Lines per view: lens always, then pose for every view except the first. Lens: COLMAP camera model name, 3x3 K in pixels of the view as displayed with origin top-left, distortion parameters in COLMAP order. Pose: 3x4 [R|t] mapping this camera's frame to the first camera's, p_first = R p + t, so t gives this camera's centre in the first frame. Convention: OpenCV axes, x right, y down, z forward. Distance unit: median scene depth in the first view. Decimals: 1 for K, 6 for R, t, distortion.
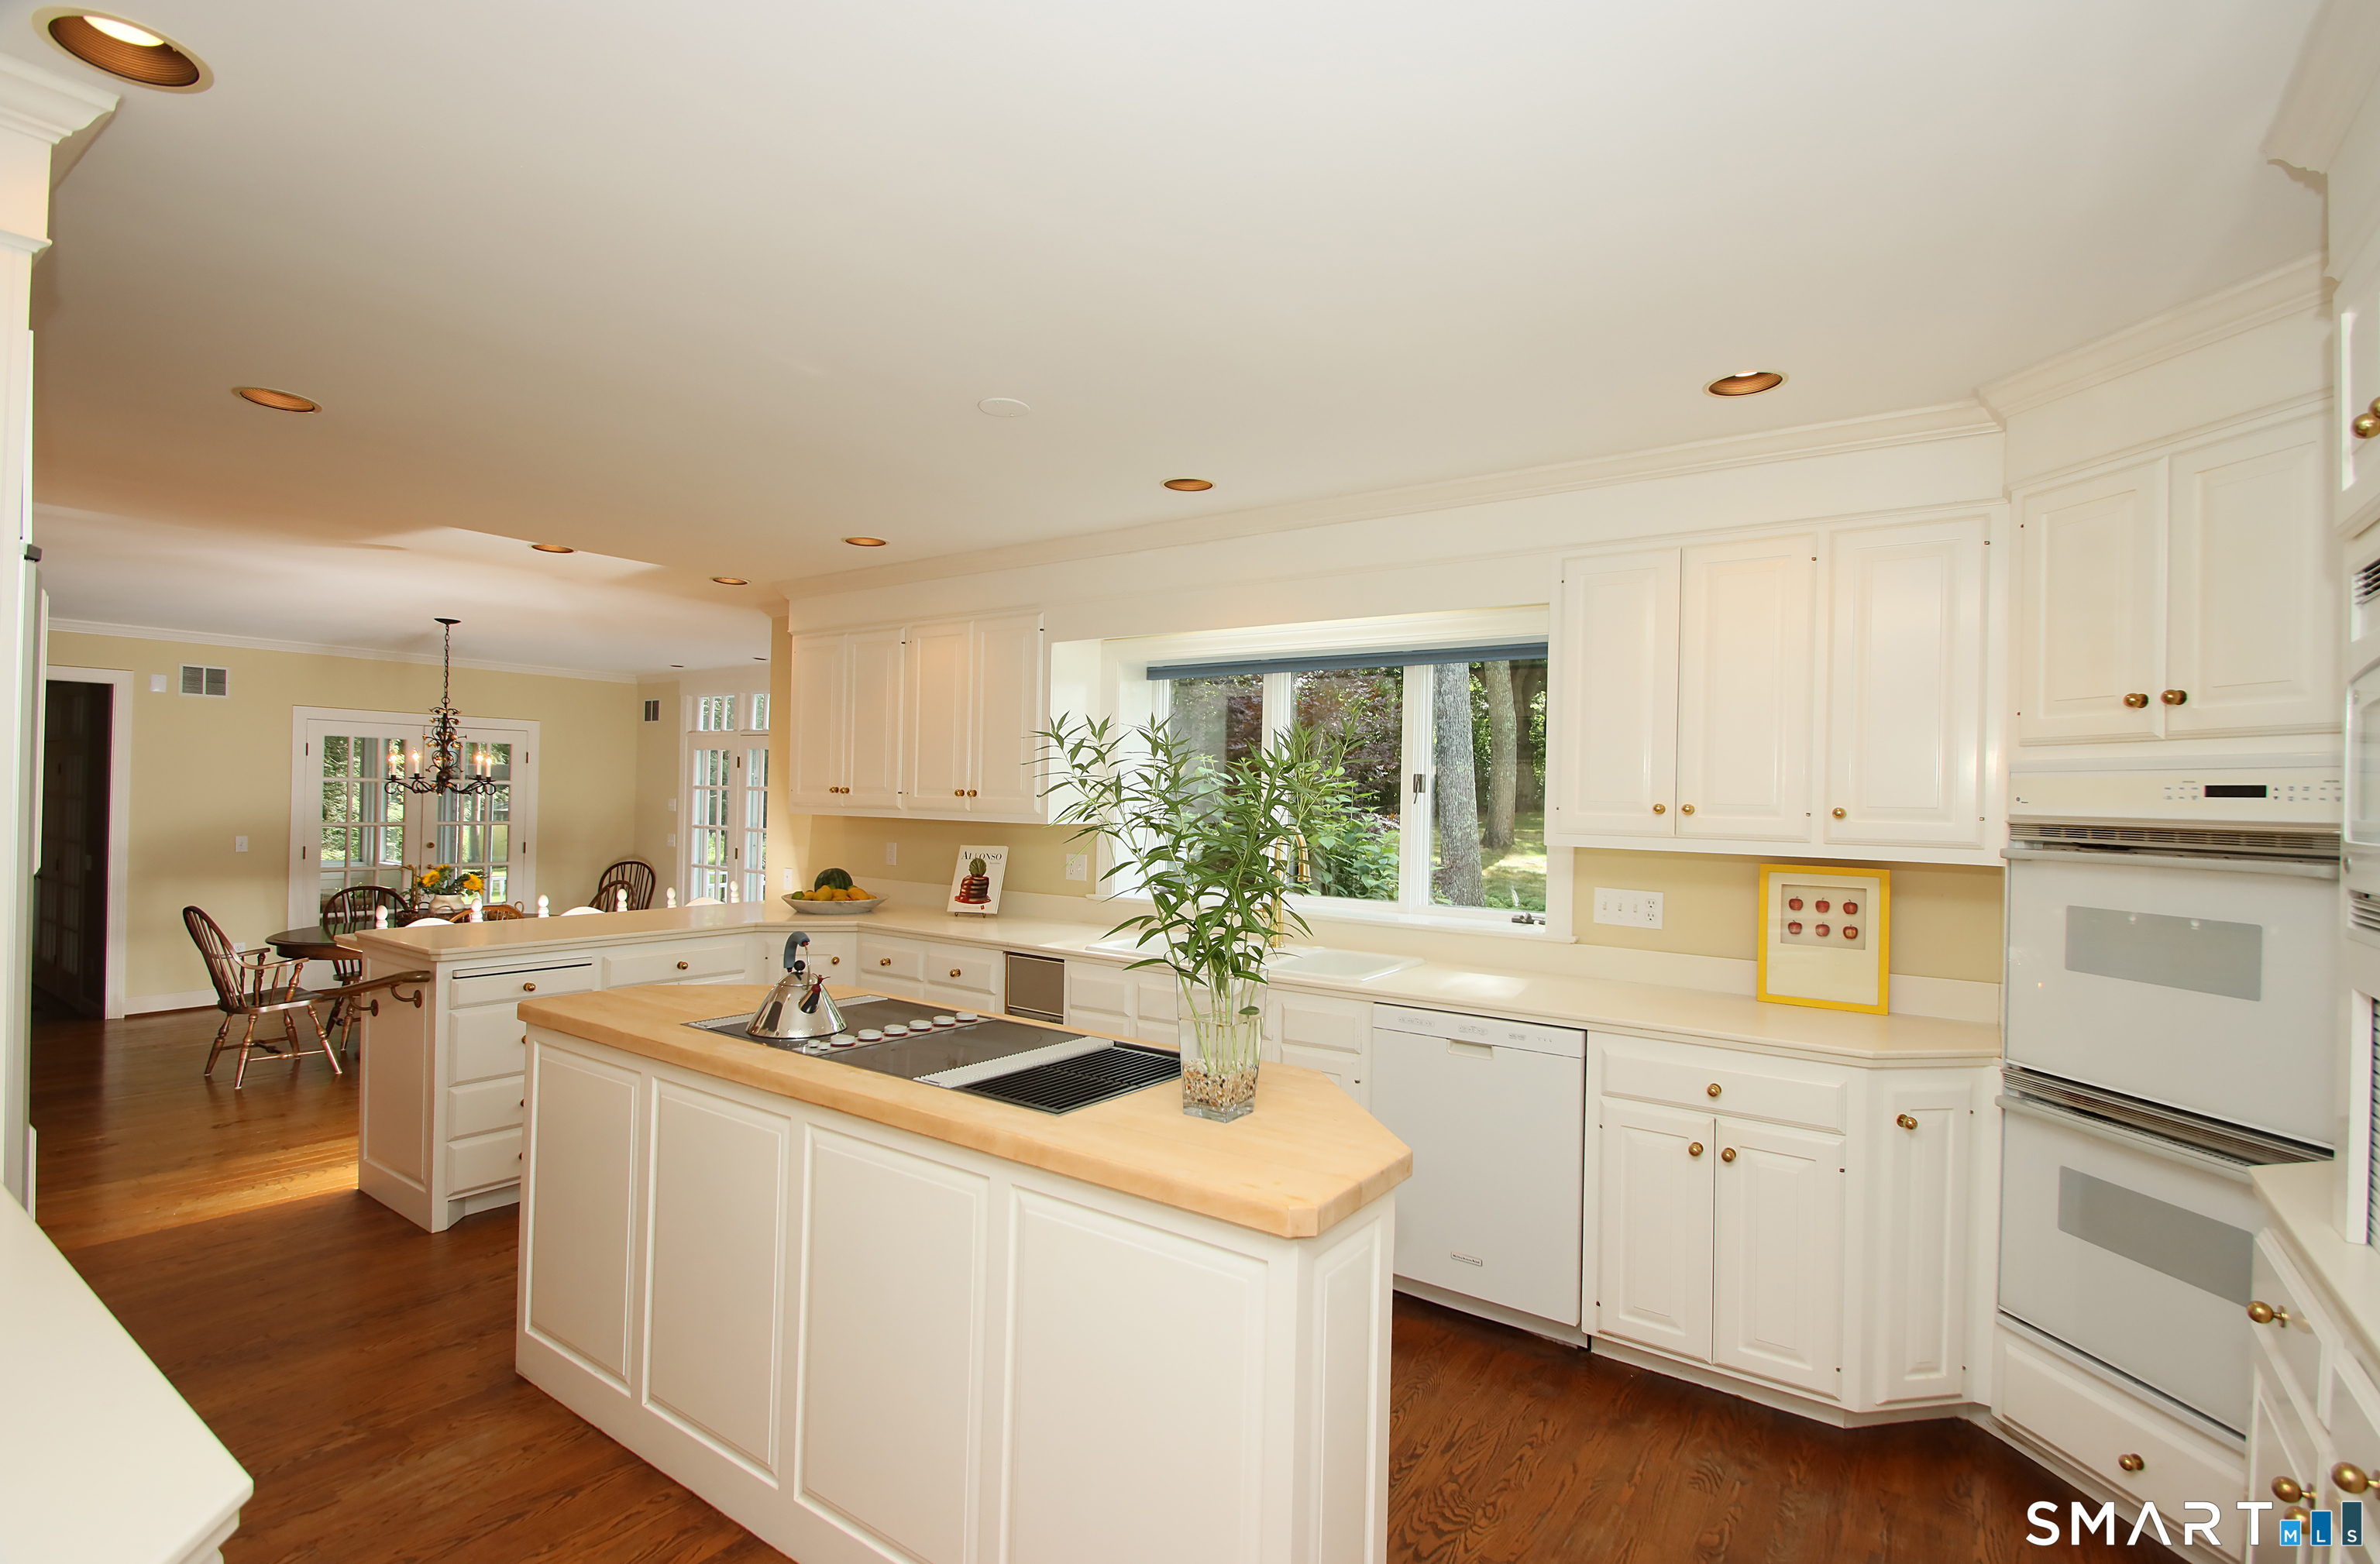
lens RADIAL K [[1107.5, 0, 1191.9], [0, 1107.5, 793.5], [0, 0, 1]] dist [0.003516, -0.001881]
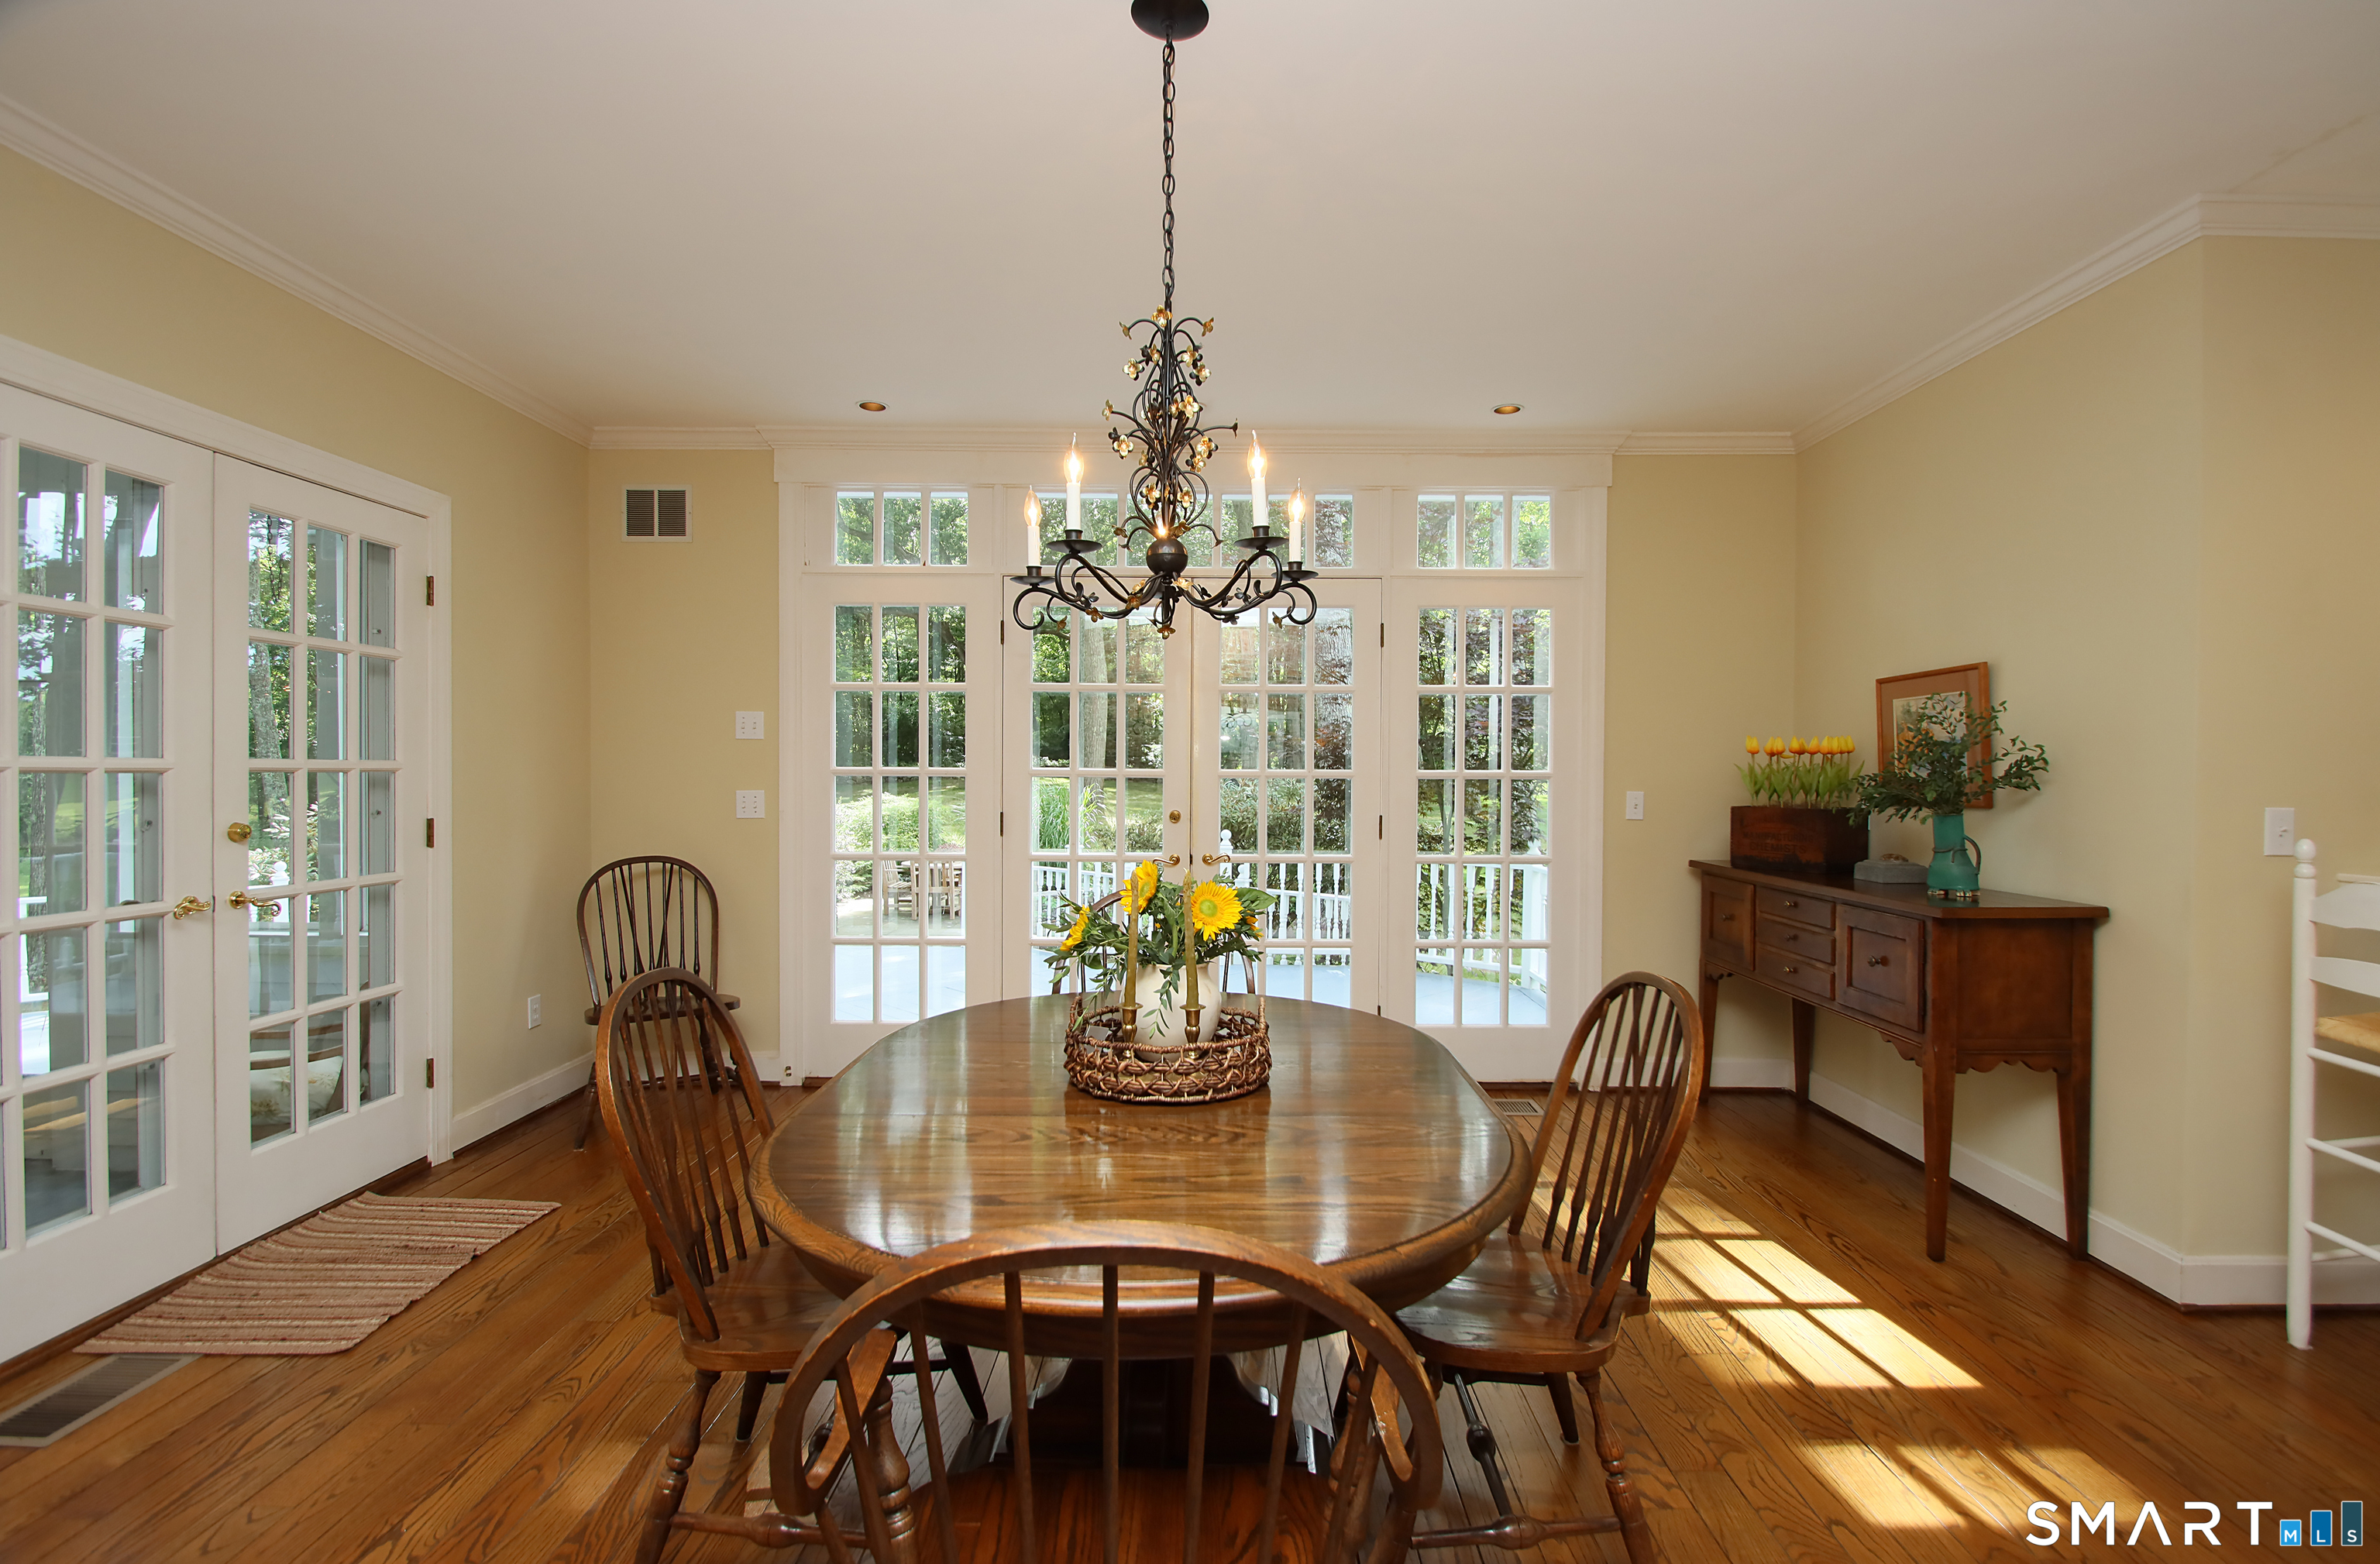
lens RADIAL K [[1107.5, 0, 1208.6], [0, 1107.5, 783.7], [0, 0, 1]] dist [0.003516, -0.001881]
pose [[0.825216, -0.021373, 0.564413, -0.728007], [0.010240, 0.999686, 0.022884, 0.032116], [-0.564724, -0.013105, 0.825176, 0.666289]]
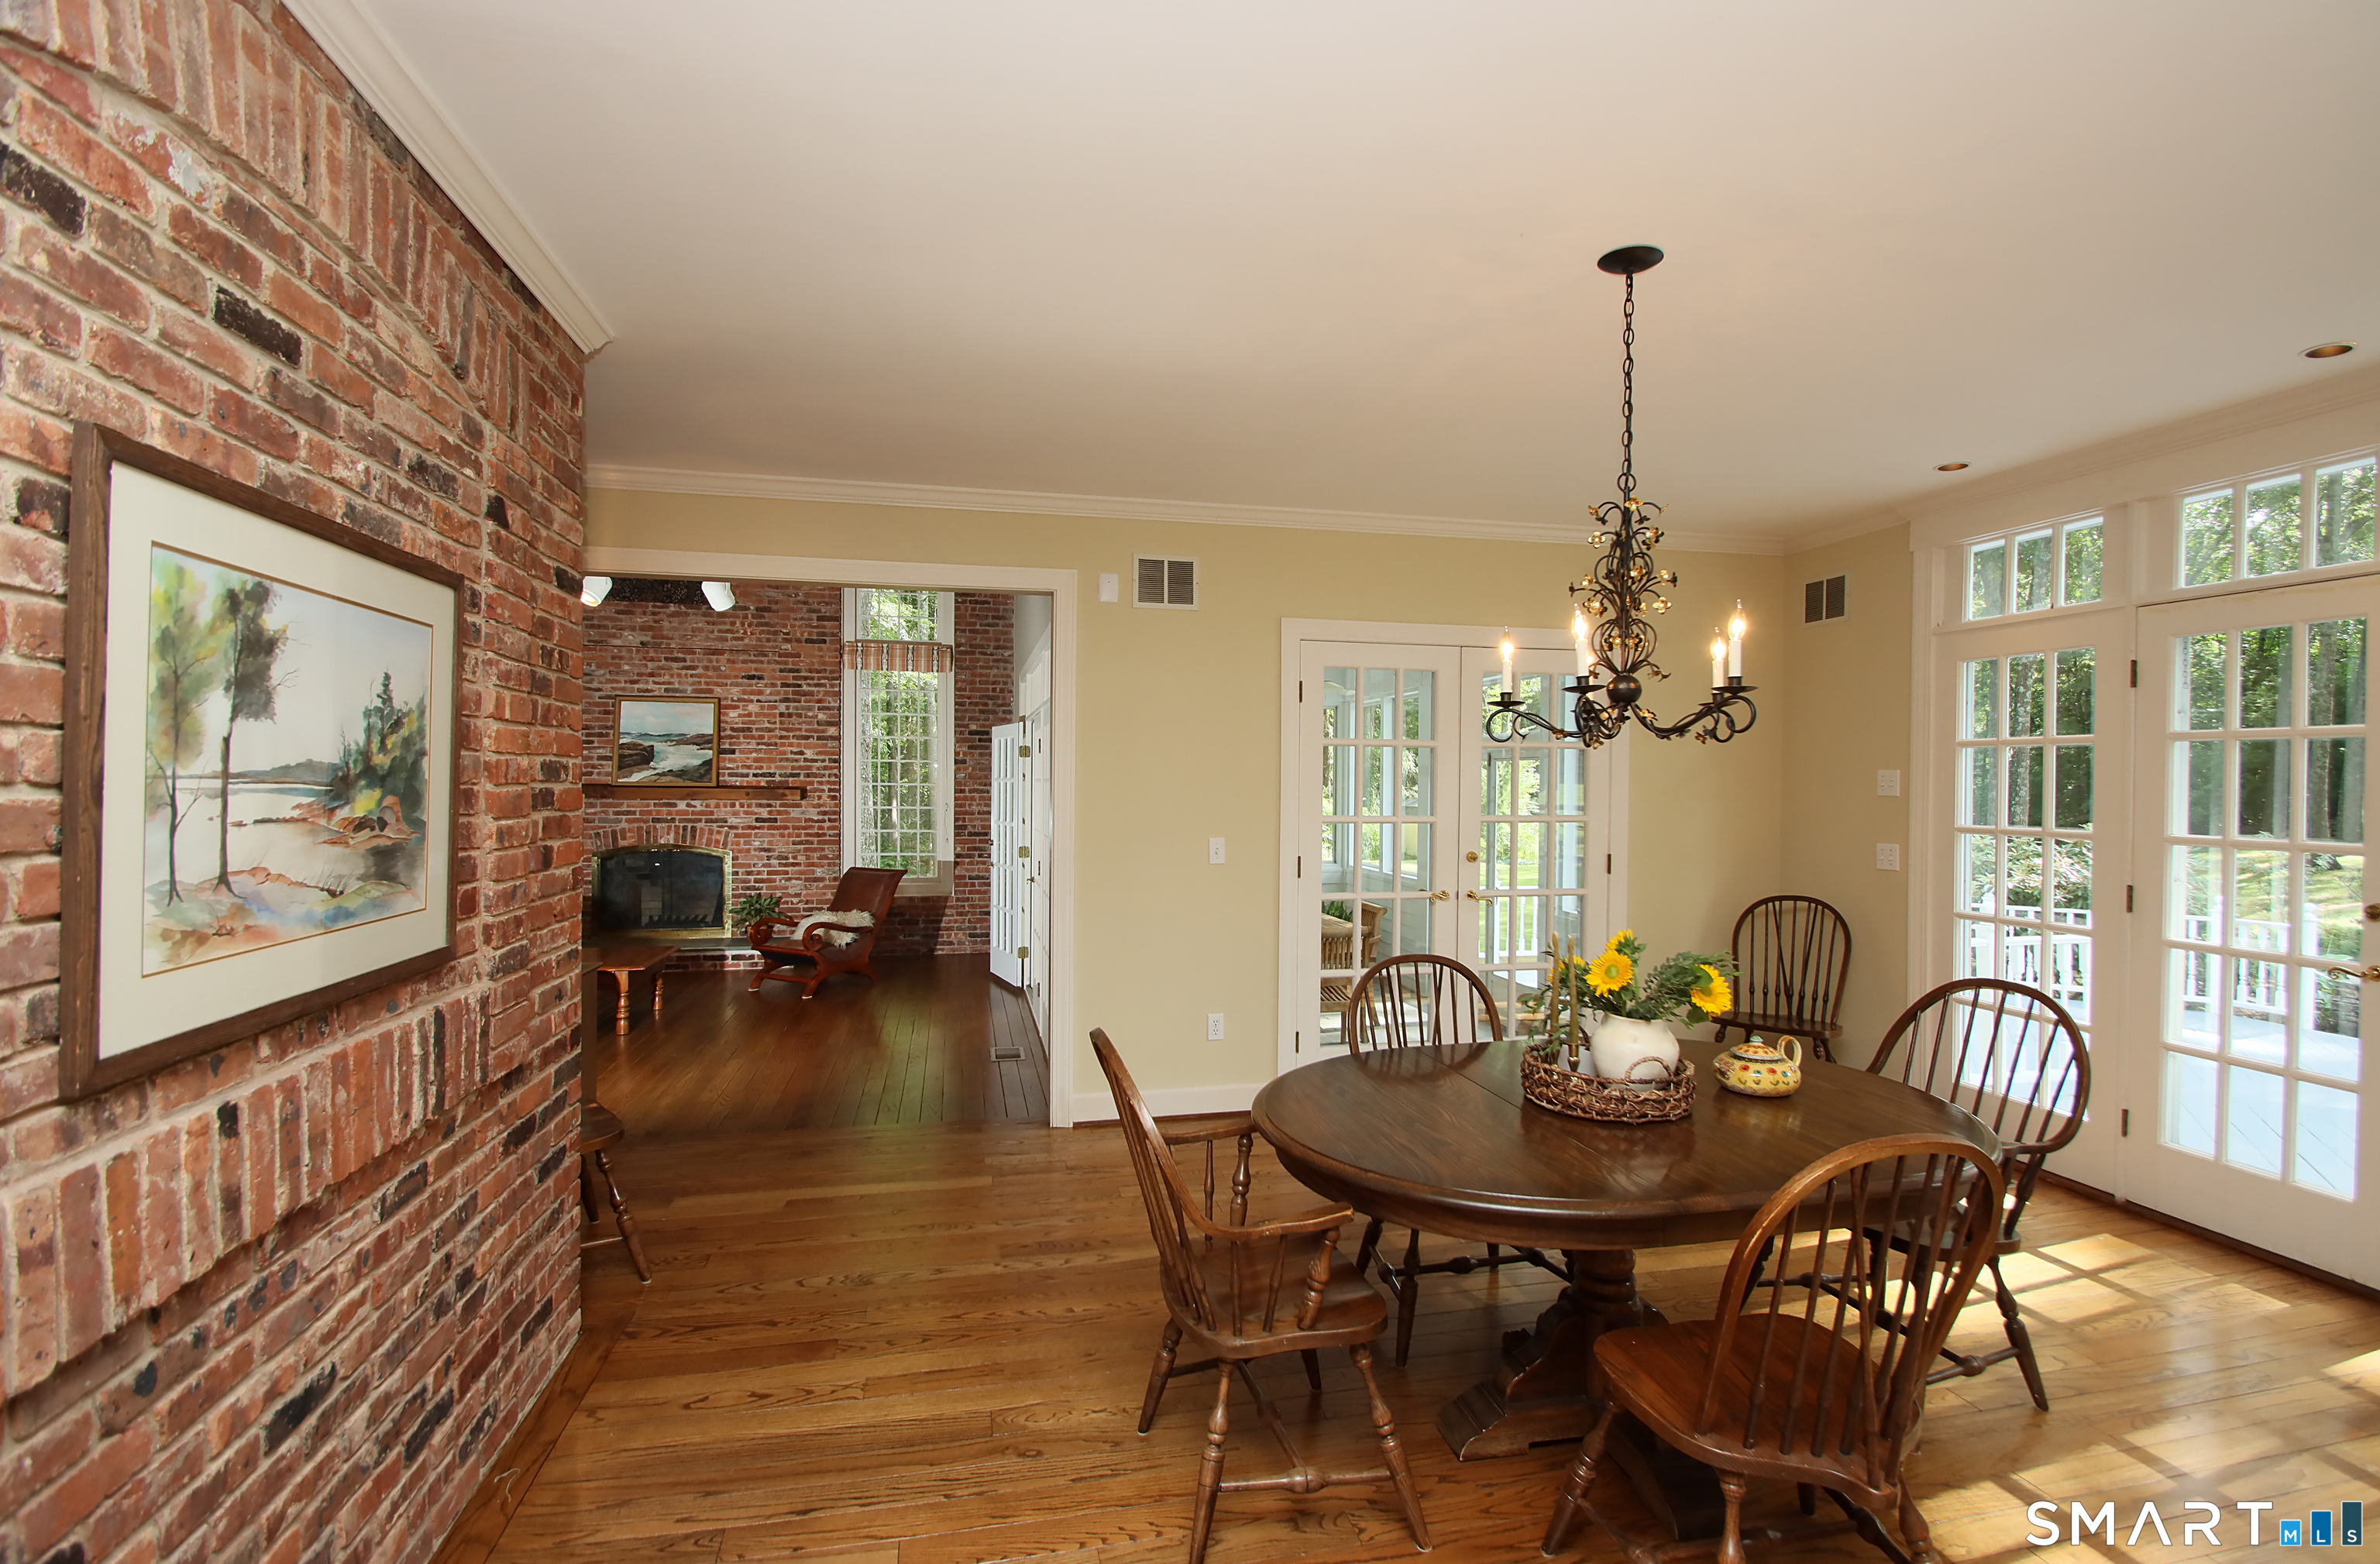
lens RADIAL K [[1107.5, 0, 1221.4], [0, 1107.5, 794.4], [0, 0, 1]] dist [0.003516, -0.001881]
pose [[0.752013, -0.009306, -0.659083, -0.471352], [0.012011, 0.999928, -0.000413, 0.014625], [0.659039, -0.007606, 0.752070, 0.565163]]
